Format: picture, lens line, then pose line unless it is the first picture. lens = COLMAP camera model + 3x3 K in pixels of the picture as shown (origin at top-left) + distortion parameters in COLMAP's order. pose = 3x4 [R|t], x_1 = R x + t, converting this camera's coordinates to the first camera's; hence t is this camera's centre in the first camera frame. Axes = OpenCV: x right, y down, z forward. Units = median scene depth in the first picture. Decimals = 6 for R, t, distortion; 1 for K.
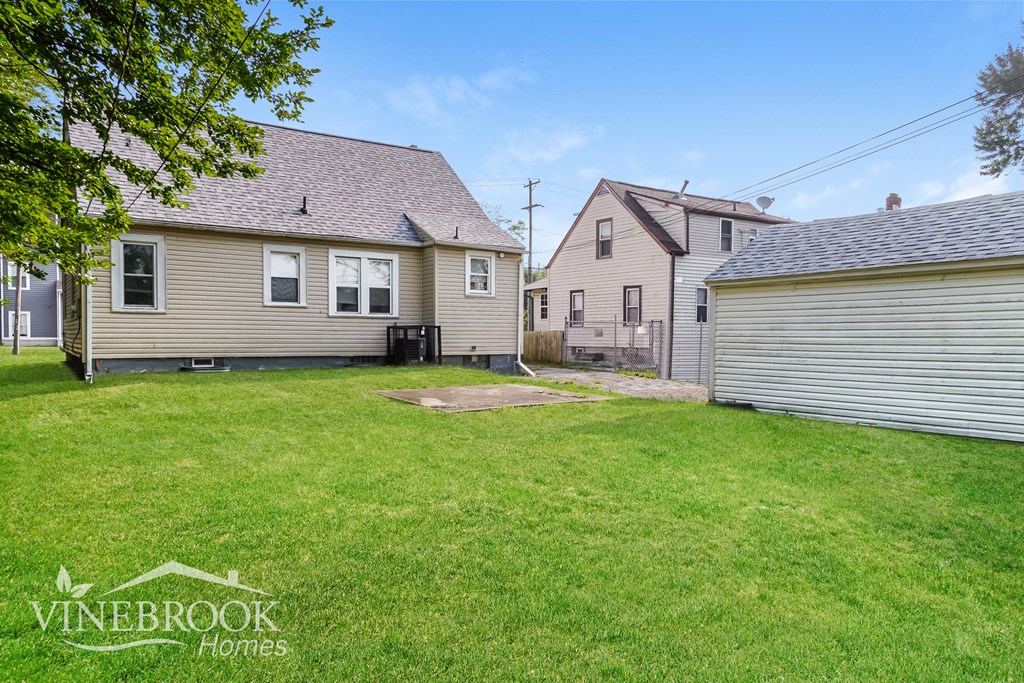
lens RADIAL K [[666.6, 0, 511.5], [0, 666.6, 342.1], [0, 0, 1]] dist [0.029499, -0.000977]
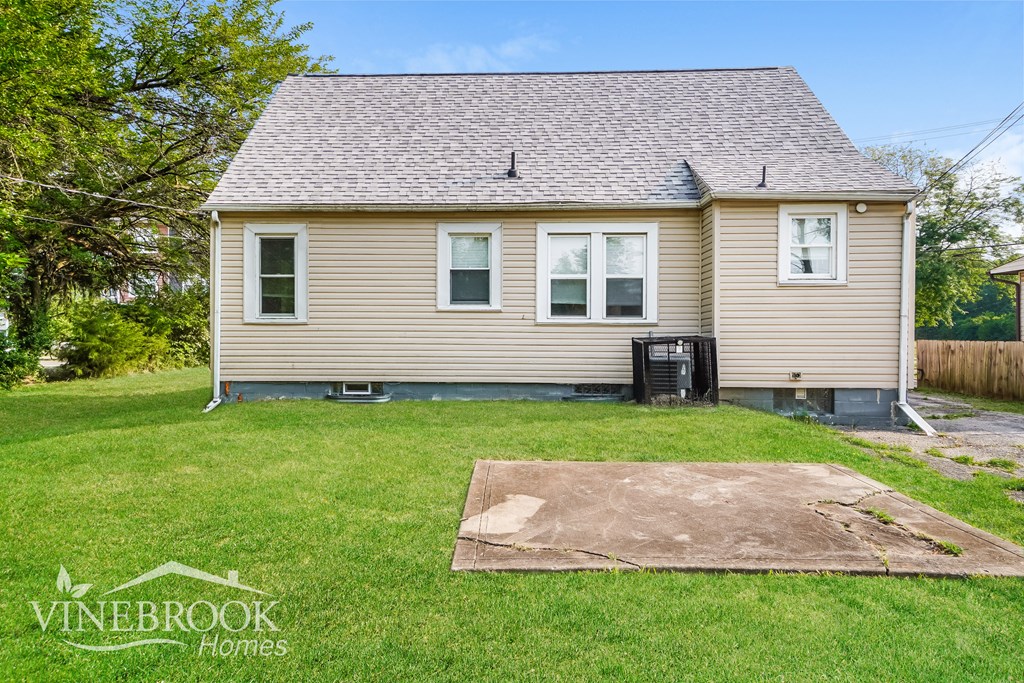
lens RADIAL K [[666.6, 0, 515.0], [0, 666.6, 325.6], [0, 0, 1]] dist [0.029499, -0.000977]
pose [[0.783545, -0.005060, -0.621314, 0.119431], [-0.009055, 0.999768, -0.019562, -0.022590], [0.621269, 0.020953, 0.783318, 0.444286]]
